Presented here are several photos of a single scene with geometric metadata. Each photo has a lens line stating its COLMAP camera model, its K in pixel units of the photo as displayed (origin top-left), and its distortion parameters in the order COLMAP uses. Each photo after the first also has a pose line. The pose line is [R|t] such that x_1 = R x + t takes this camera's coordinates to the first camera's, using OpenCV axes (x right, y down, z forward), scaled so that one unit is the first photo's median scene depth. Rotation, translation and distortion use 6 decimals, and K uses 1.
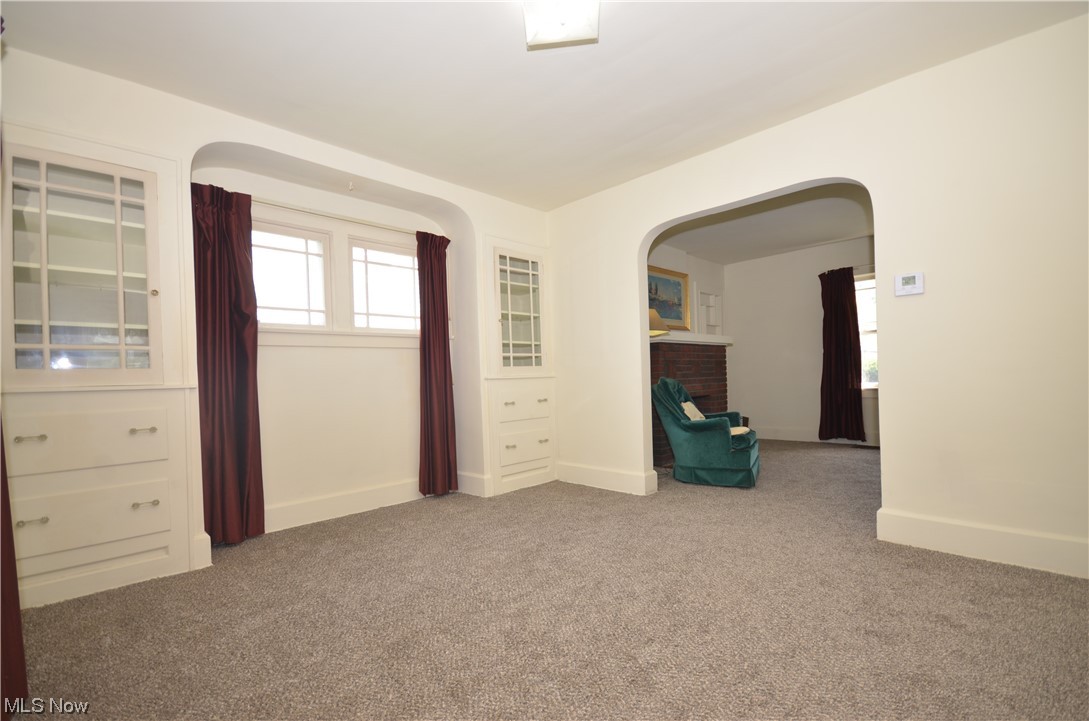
lens RADIAL K [[473.0, 0, 543.4], [0, 473.0, 381.0], [0, 0, 1]] dist [0.008393, -0.009973]
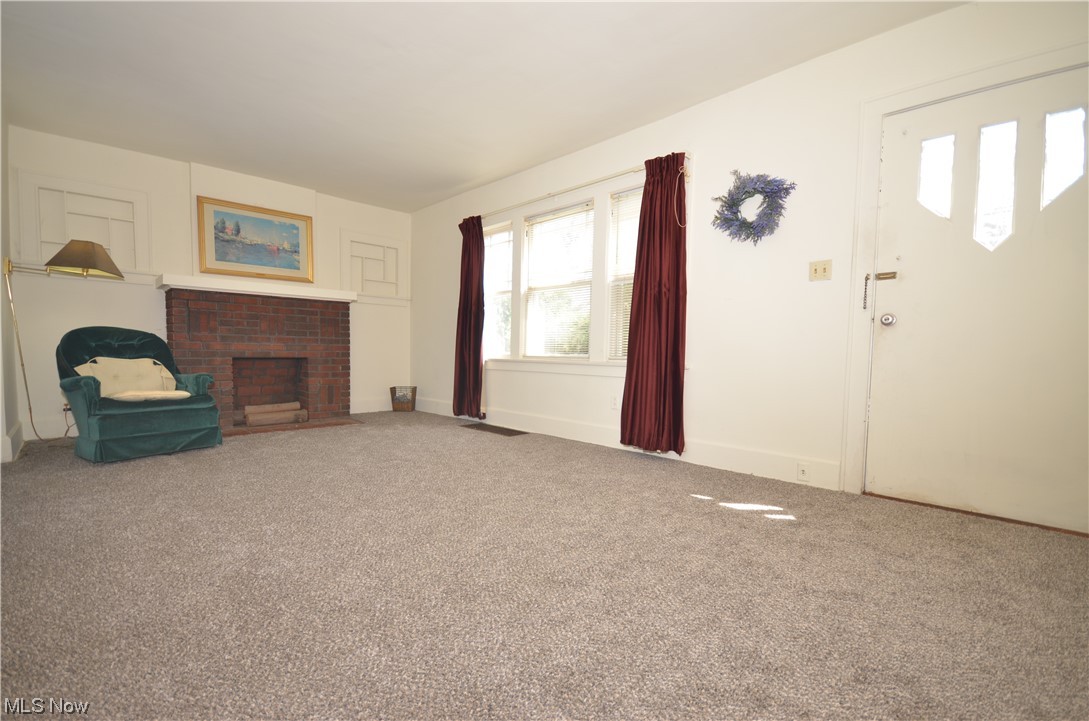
lens RADIAL K [[473.0, 0, 543.4], [0, 473.0, 381.0], [0, 0, 1]] dist [0.008393, -0.009973]
pose [[0.998945, 0.045607, 0.005402, 1.271401], [-0.045827, 0.997582, 0.052258, 0.012277], [-0.003005, -0.052450, 0.998619, 0.219576]]
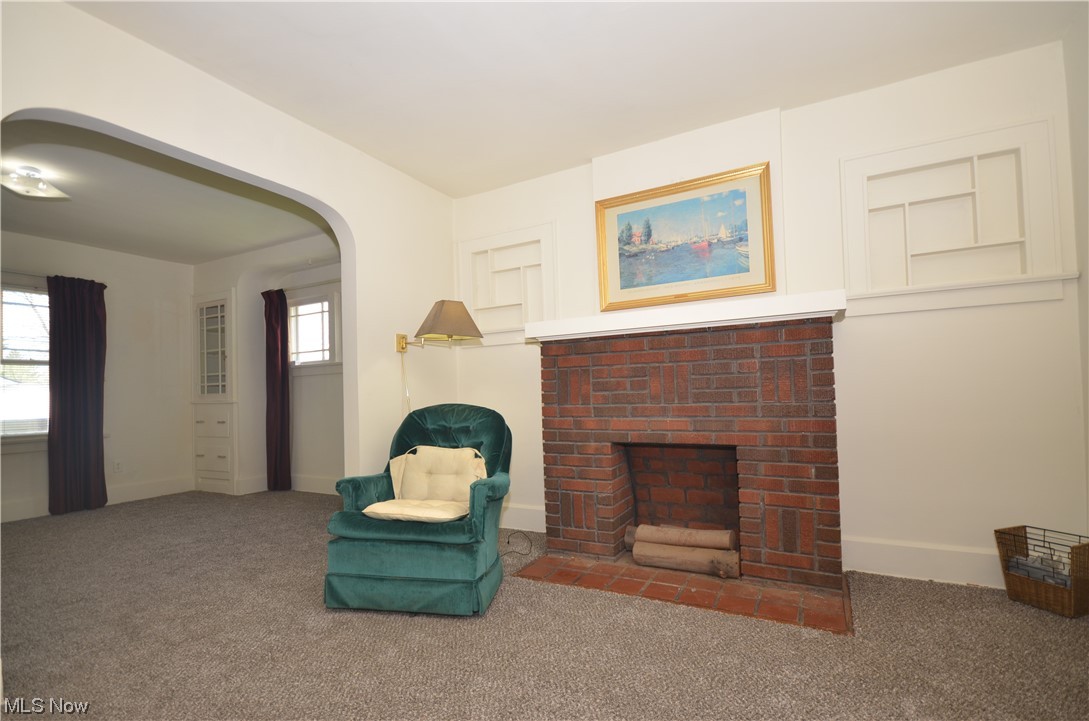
lens RADIAL K [[502.9, 0, 548.7], [0, 502.9, 383.2], [0, 0, 1]] dist [-0.003412, 0.000121]
pose [[0.303088, 0.003368, -0.952957, 1.182699], [0.007922, 0.999950, 0.006054, -0.047989], [0.952930, -0.009384, 0.303046, 1.159515]]
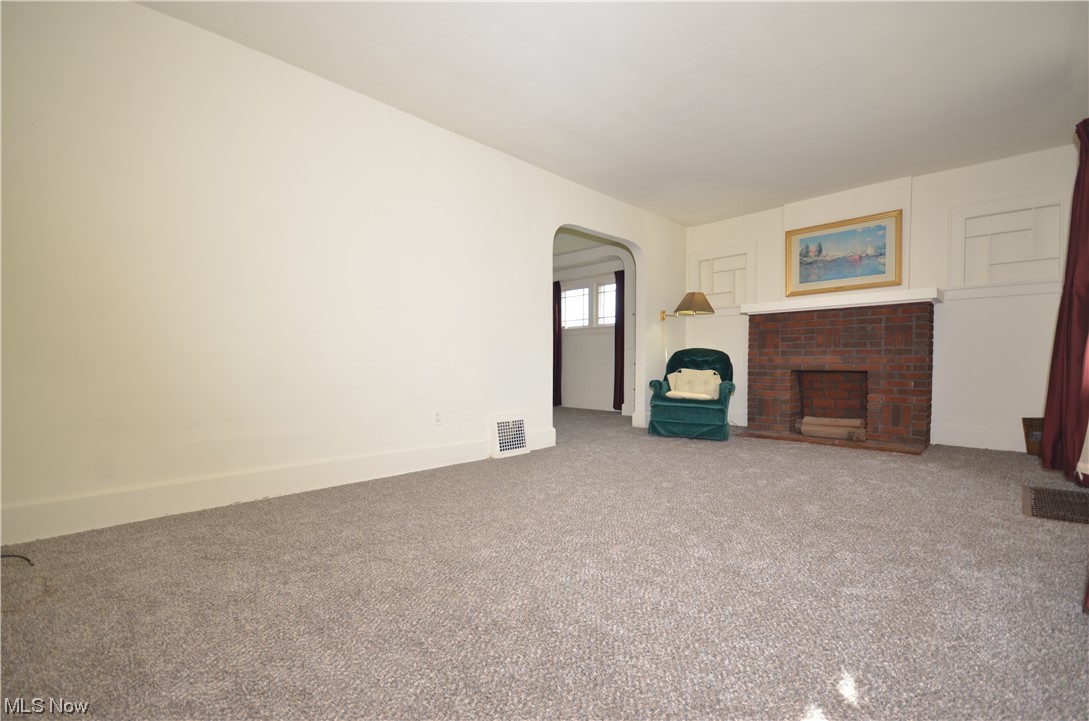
lens RADIAL K [[473.0, 0, 543.4], [0, 473.0, 381.0], [0, 0, 1]] dist [0.008393, -0.009973]
pose [[0.009977, 0.069911, -0.997503, 1.836640], [-0.011022, 0.997500, 0.069801, -0.003746], [0.999889, 0.010298, 0.010723, 0.752255]]
